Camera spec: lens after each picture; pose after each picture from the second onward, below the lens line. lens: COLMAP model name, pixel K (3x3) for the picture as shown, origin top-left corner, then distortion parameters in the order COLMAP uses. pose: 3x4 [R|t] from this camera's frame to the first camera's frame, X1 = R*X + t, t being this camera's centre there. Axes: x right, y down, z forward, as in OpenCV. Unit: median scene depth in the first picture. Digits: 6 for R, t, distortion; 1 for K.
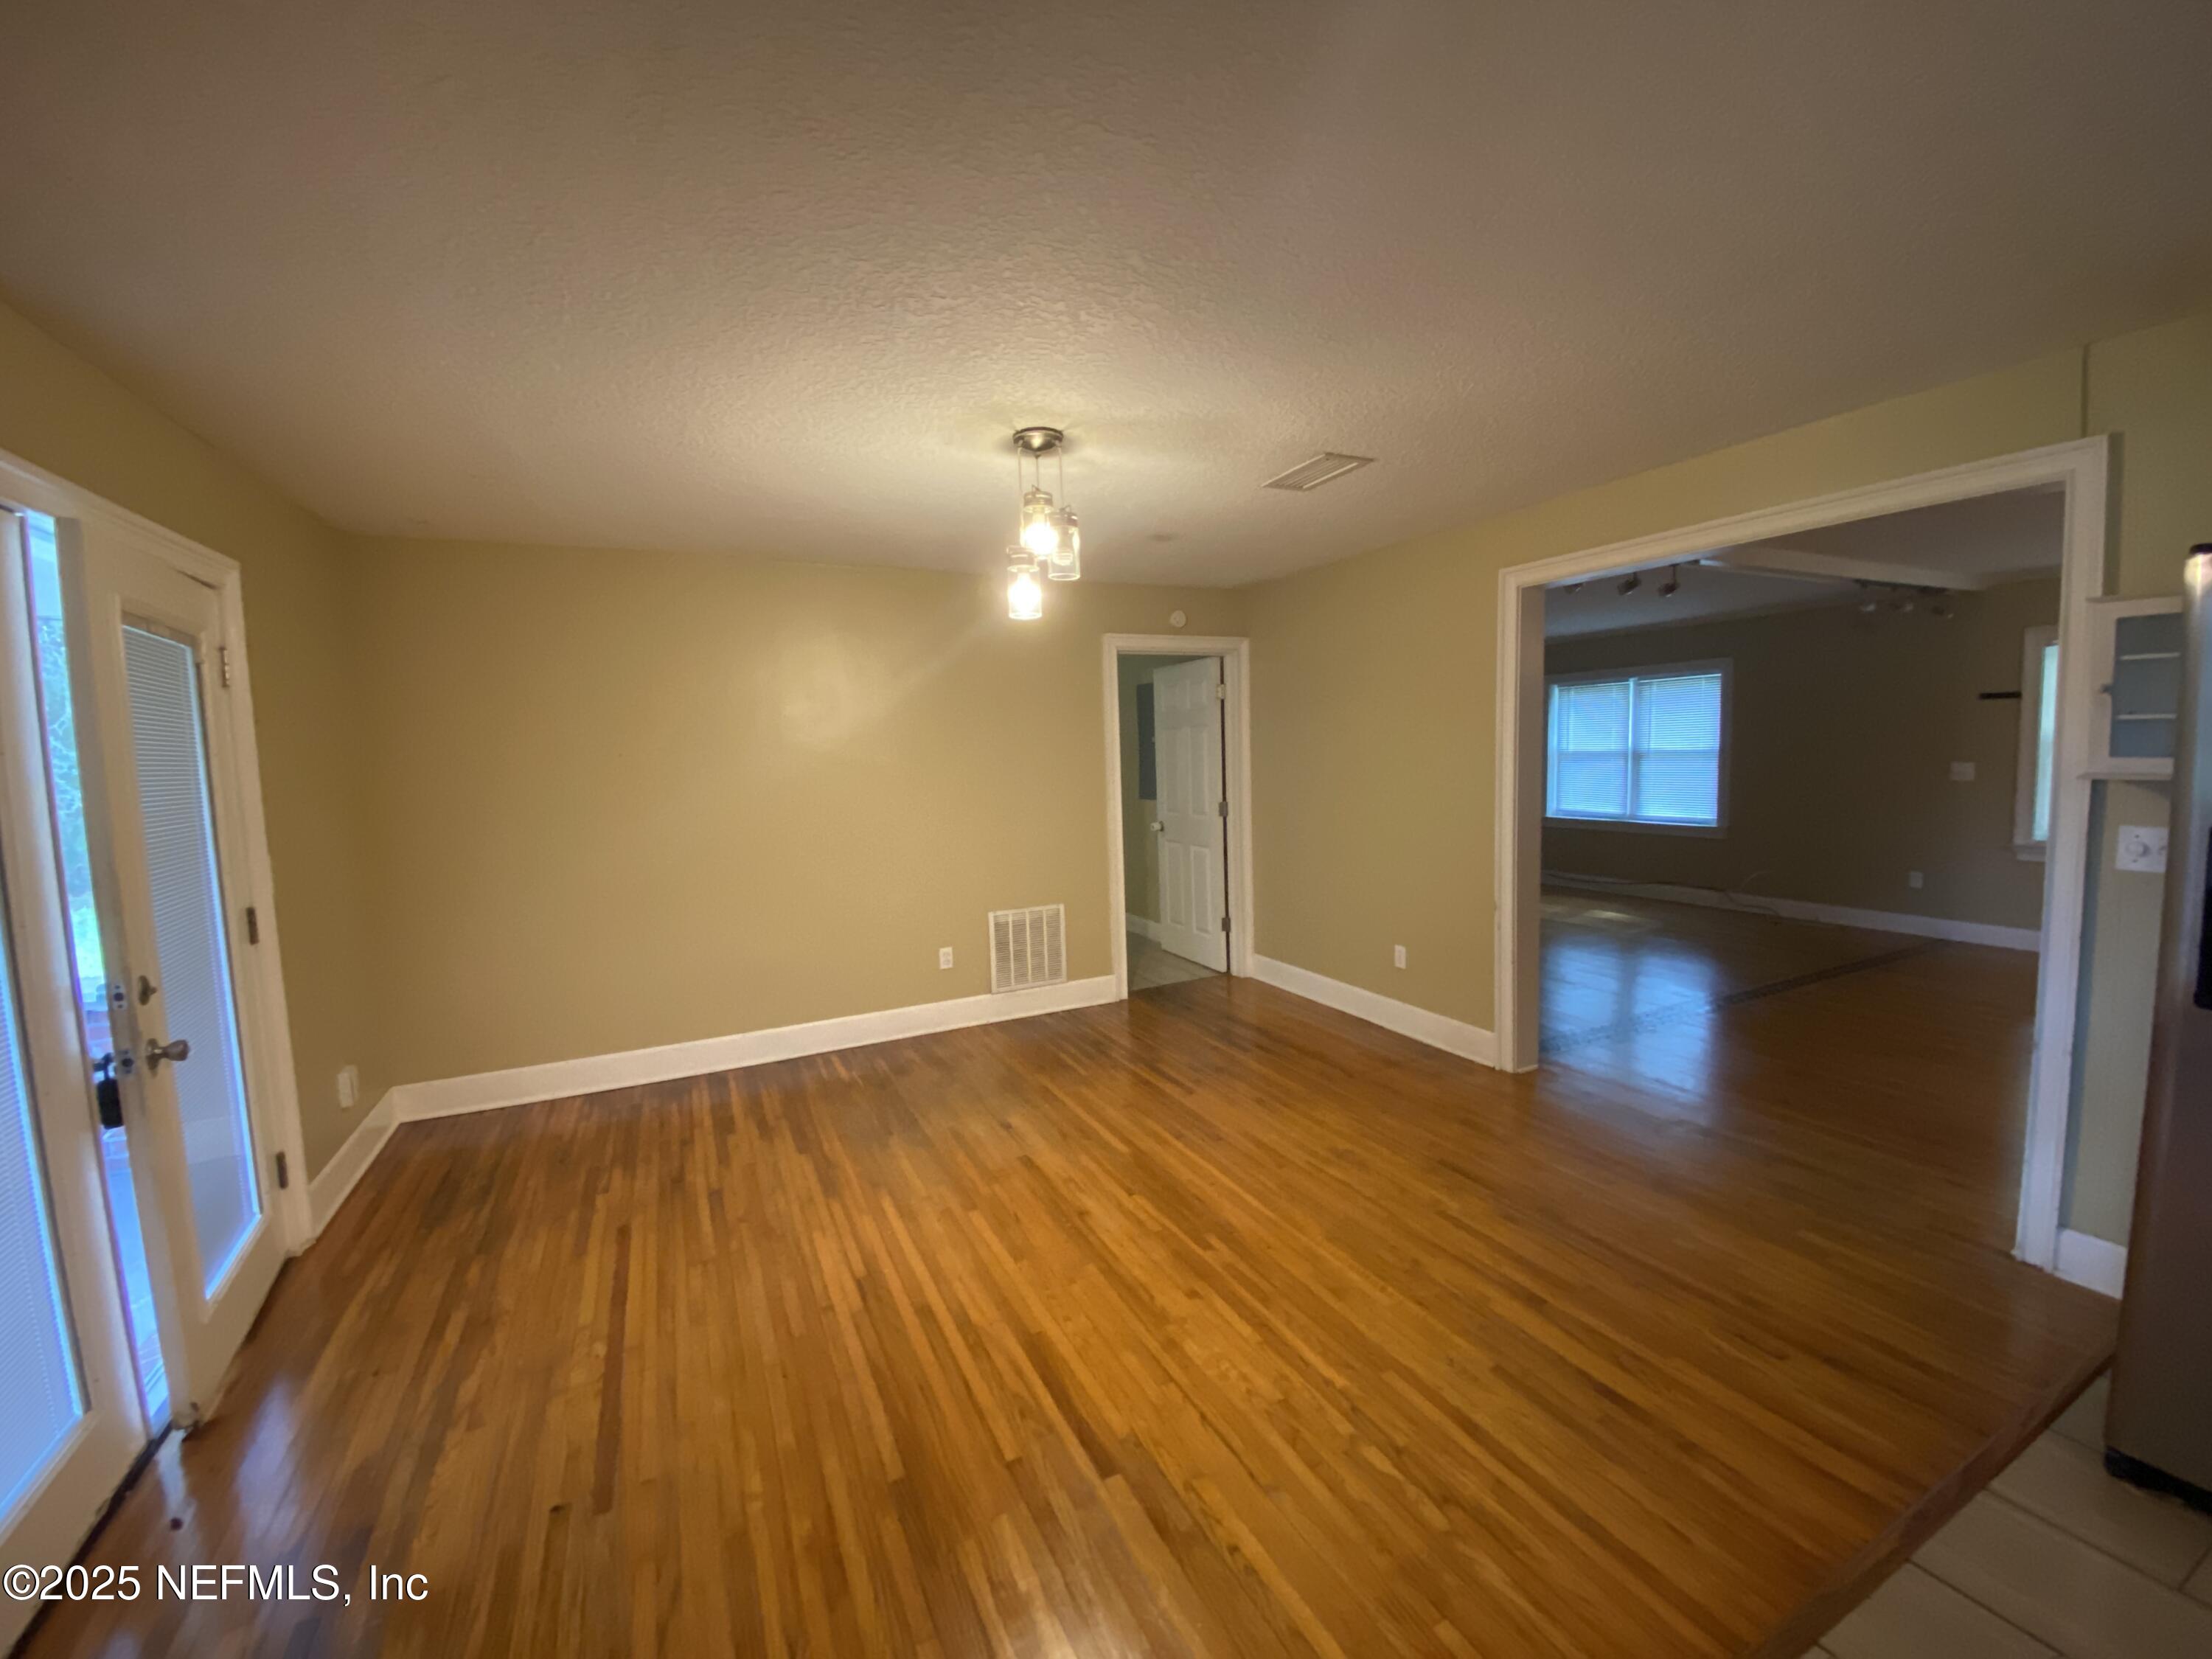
lens RADIAL K [[896.1, 0, 1110.4], [0, 896.1, 825.1], [0, 0, 1]] dist [-0.028601, -0.000249]
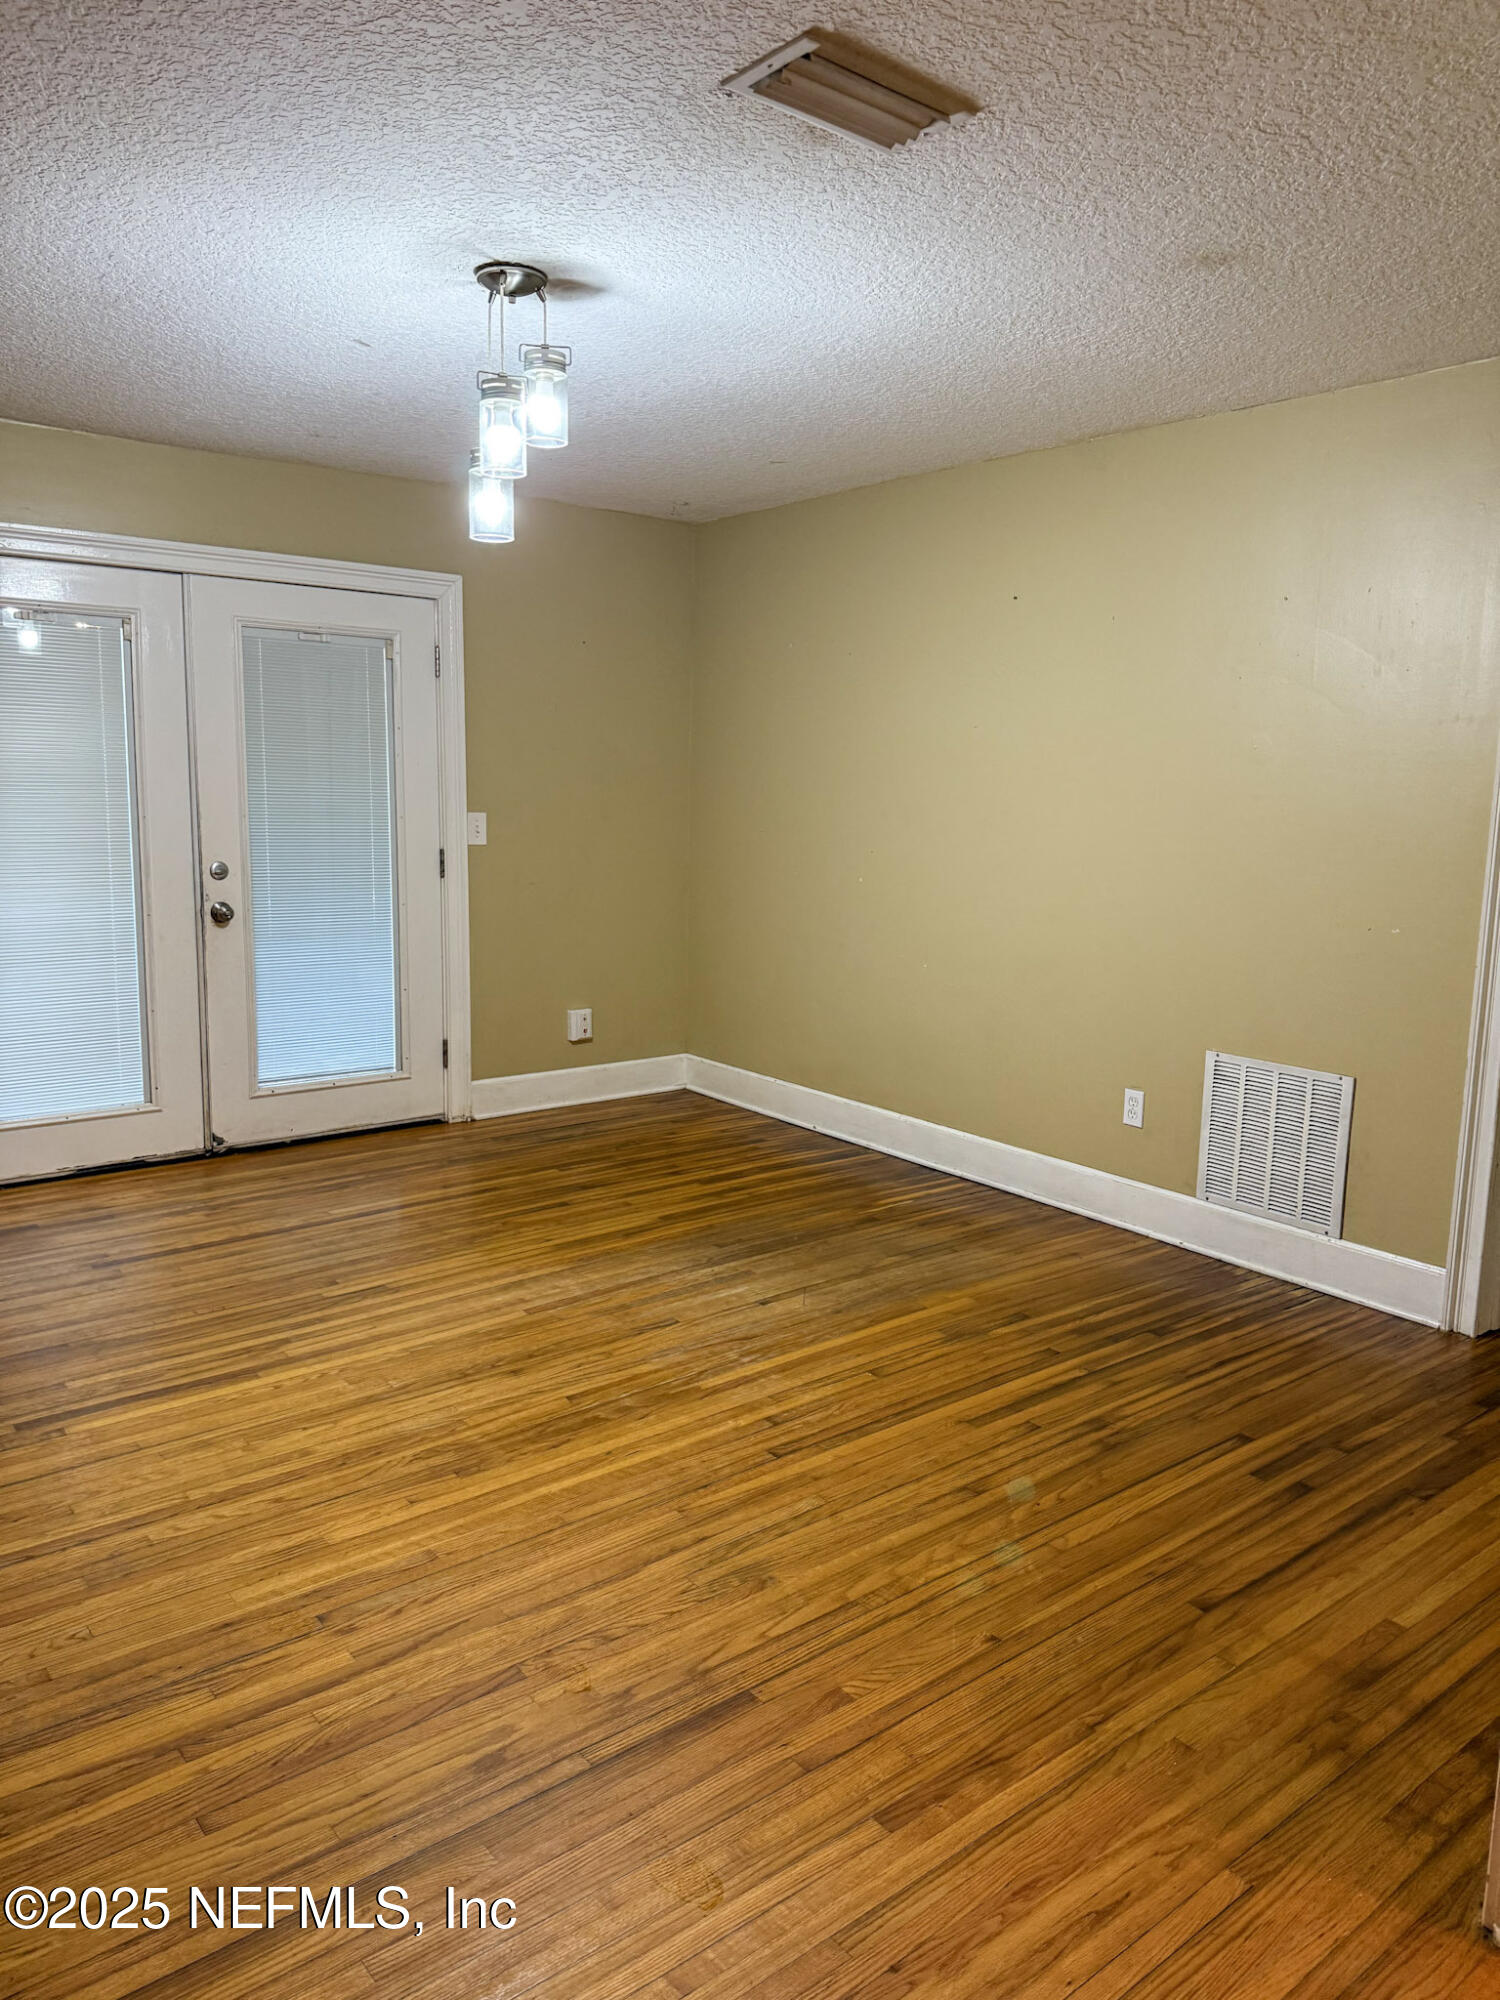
lens RADIAL K [[1460.4, 0, 753.9], [0, 1460.4, 997.6], [0, 0, 1]] dist [0.018639, -0.006253]
pose [[0.231508, 0.205167, -0.950952, 0.944717], [-0.125326, 0.975653, 0.179986, -0.086579], [0.964727, 0.077510, 0.251585, 0.755406]]
